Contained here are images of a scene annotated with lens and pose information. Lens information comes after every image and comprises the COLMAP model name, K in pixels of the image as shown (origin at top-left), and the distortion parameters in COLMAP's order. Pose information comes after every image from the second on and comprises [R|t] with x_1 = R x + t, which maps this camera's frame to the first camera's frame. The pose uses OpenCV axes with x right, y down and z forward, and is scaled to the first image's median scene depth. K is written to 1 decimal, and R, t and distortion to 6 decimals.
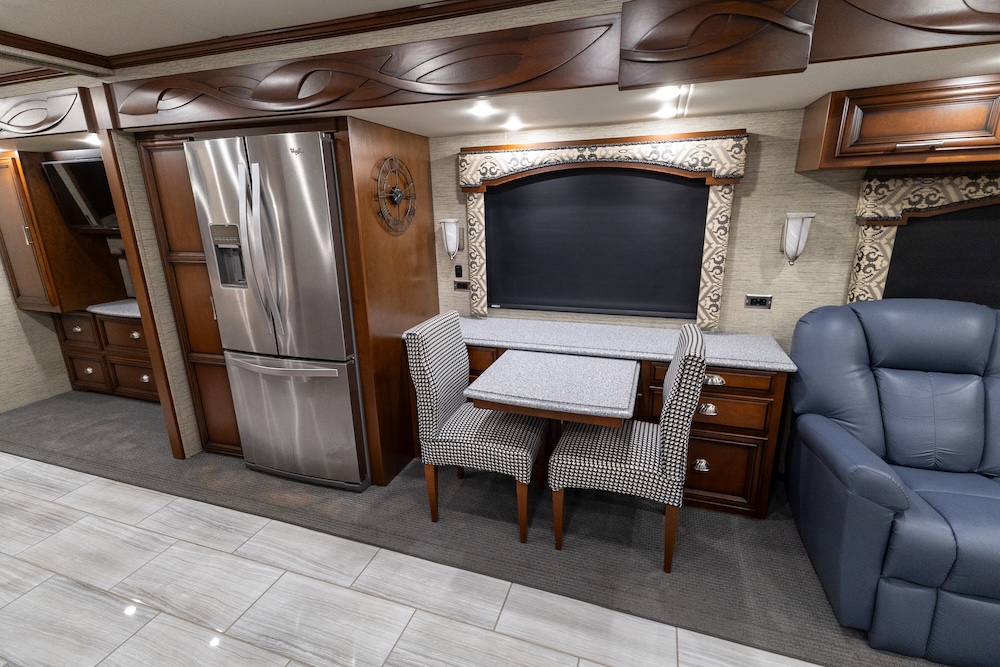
lens RADIAL K [[458.7, 0, 499.9], [0, 458.7, 330.7], [0, 0, 1]] dist [0.018940, -0.001133]
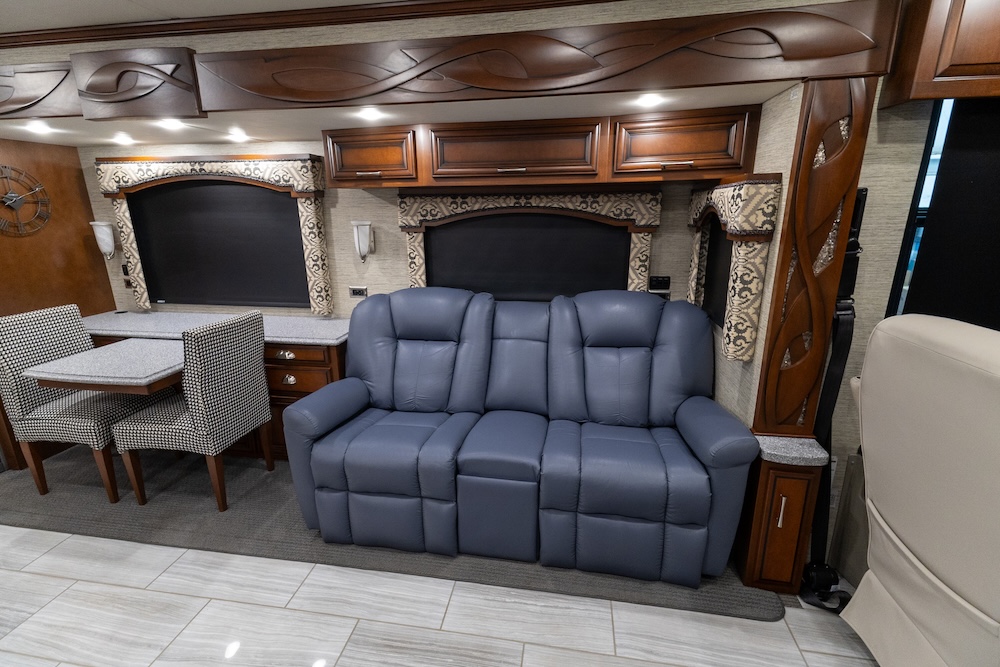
lens RADIAL K [[458.7, 0, 499.9], [0, 458.7, 330.7], [0, 0, 1]] dist [0.018940, -0.001133]
pose [[0.986495, -0.028805, 0.161238, 0.779785], [0.030650, 0.999490, -0.008969, 0.065767], [-0.160898, 0.013789, 0.986875, -0.292003]]
